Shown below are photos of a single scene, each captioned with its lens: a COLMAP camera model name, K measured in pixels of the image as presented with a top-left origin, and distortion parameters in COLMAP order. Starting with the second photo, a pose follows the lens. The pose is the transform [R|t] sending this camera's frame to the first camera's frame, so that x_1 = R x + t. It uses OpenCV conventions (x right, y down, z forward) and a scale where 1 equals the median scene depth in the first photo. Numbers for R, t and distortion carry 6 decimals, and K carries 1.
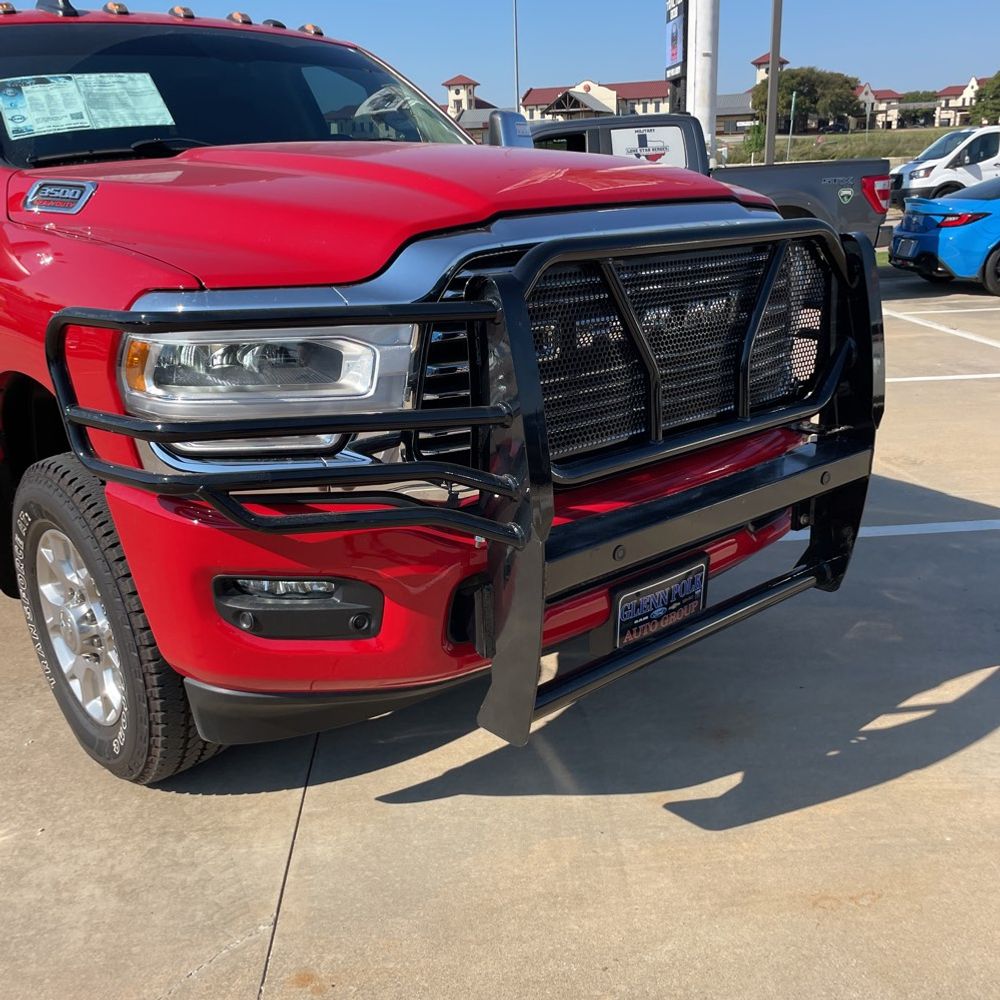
lens RADIAL K [[999.4, 0, 503.4], [0, 999.4, 513.3], [0, 0, 1]] dist [0.102368, -0.134438]
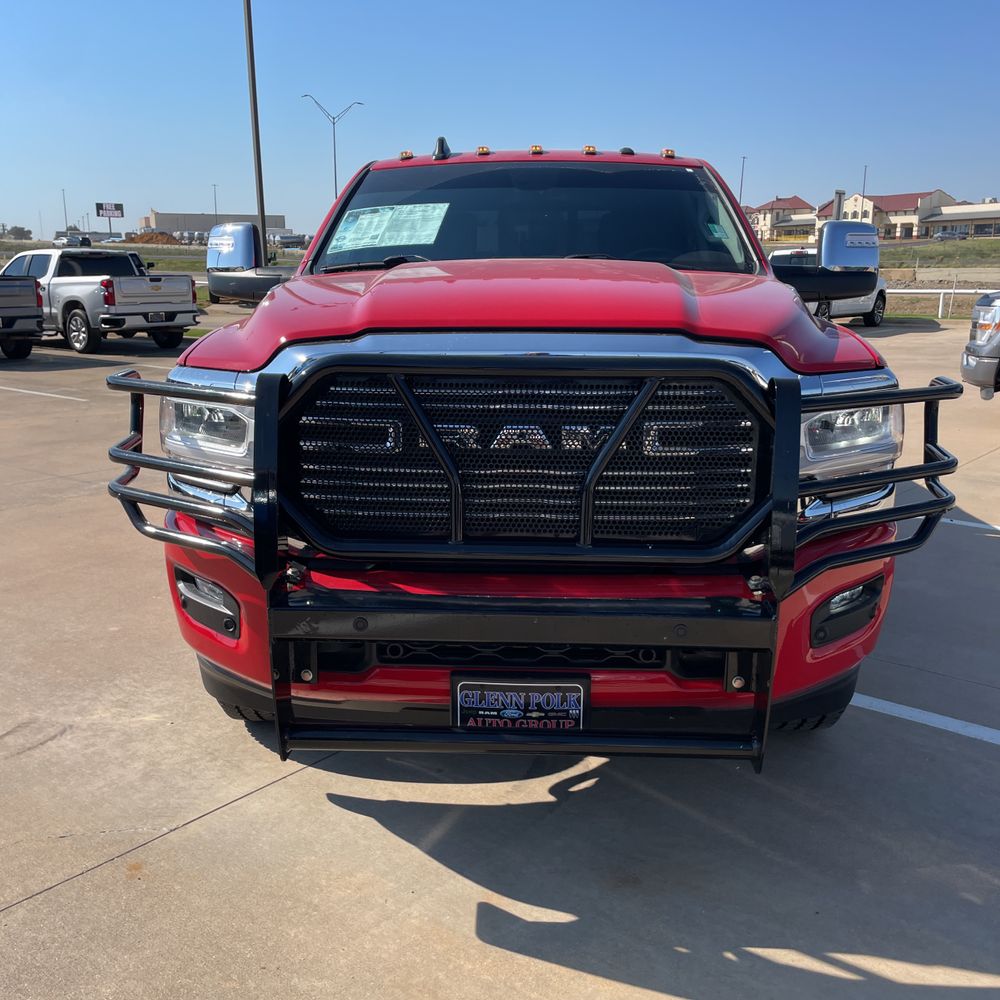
lens RADIAL K [[1005.0, 0, 519.9], [0, 1005.0, 502.4], [0, 0, 1]] dist [0.116284, -0.164272]
pose [[0.723610, 0.183447, -0.665384, 0.120750], [-0.239120, 0.970960, 0.007649, -0.018068], [0.647464, 0.153572, 0.746462, 0.029728]]
